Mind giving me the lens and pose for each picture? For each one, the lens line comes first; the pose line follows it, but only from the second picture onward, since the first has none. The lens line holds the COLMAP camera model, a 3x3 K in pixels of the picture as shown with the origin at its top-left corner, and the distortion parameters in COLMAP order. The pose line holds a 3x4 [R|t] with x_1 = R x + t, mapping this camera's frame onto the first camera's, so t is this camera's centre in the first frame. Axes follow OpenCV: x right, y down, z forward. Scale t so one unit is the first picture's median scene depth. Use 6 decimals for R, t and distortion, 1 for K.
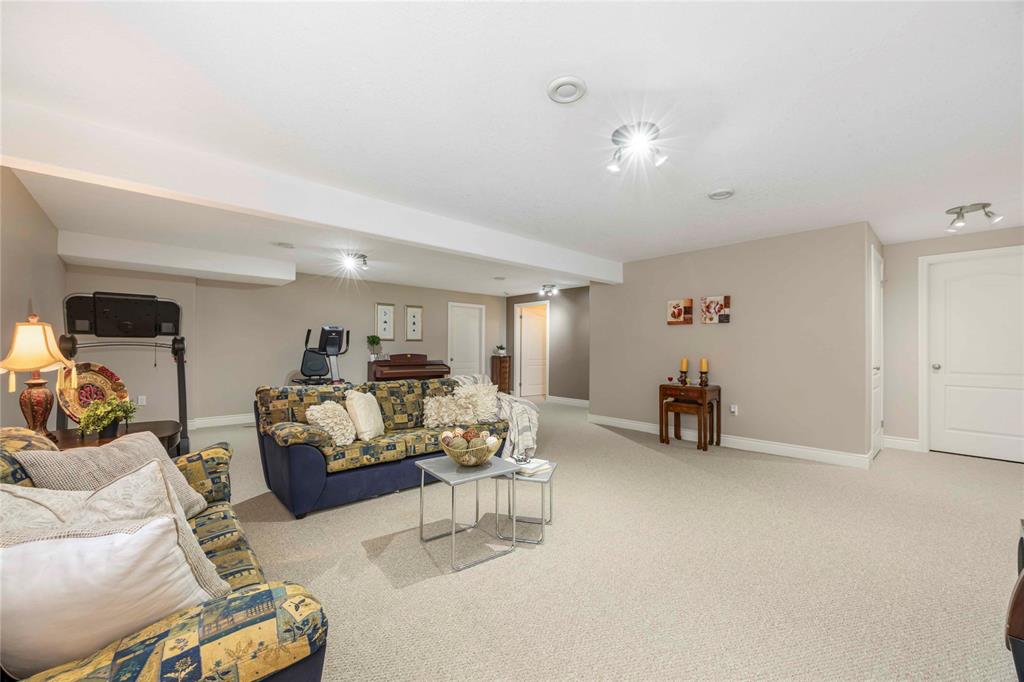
lens RADIAL K [[402.9, 0, 512.2], [0, 402.9, 350.4], [0, 0, 1]] dist [0.000384, 0.000019]
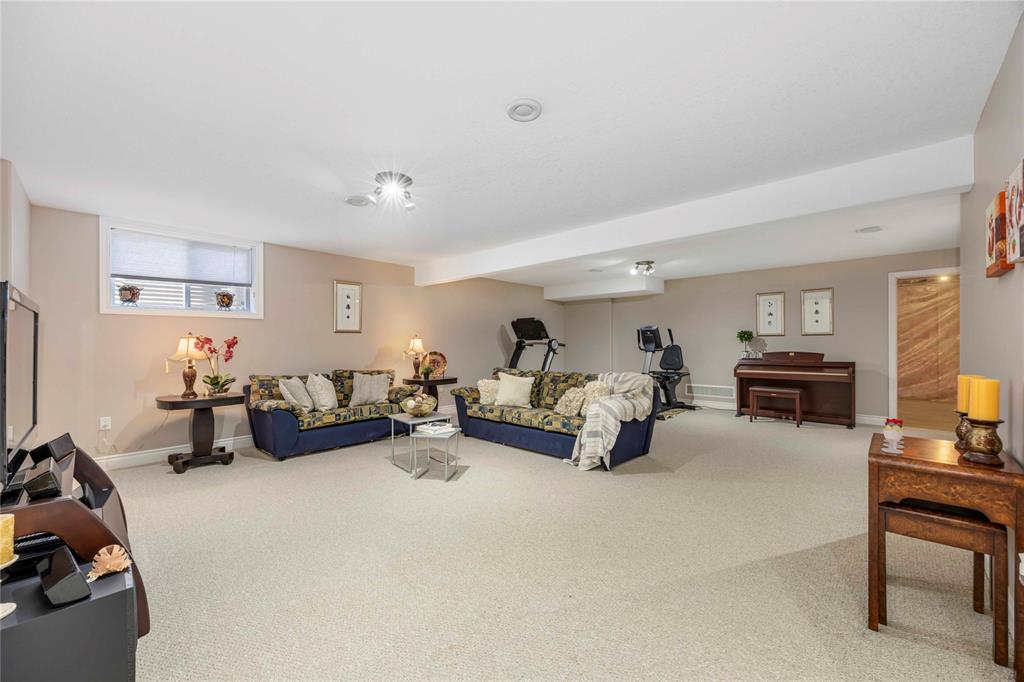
lens RADIAL K [[401.2, 0, 512.0], [0, 401.2, 341.0], [0, 0, 1]] dist [0.000160, 0.000015]
pose [[0.081740, -0.009516, -0.996608, 0.922857], [-0.001735, 0.999952, -0.009690, -0.007938], [0.996652, 0.002521, 0.081719, 0.720035]]
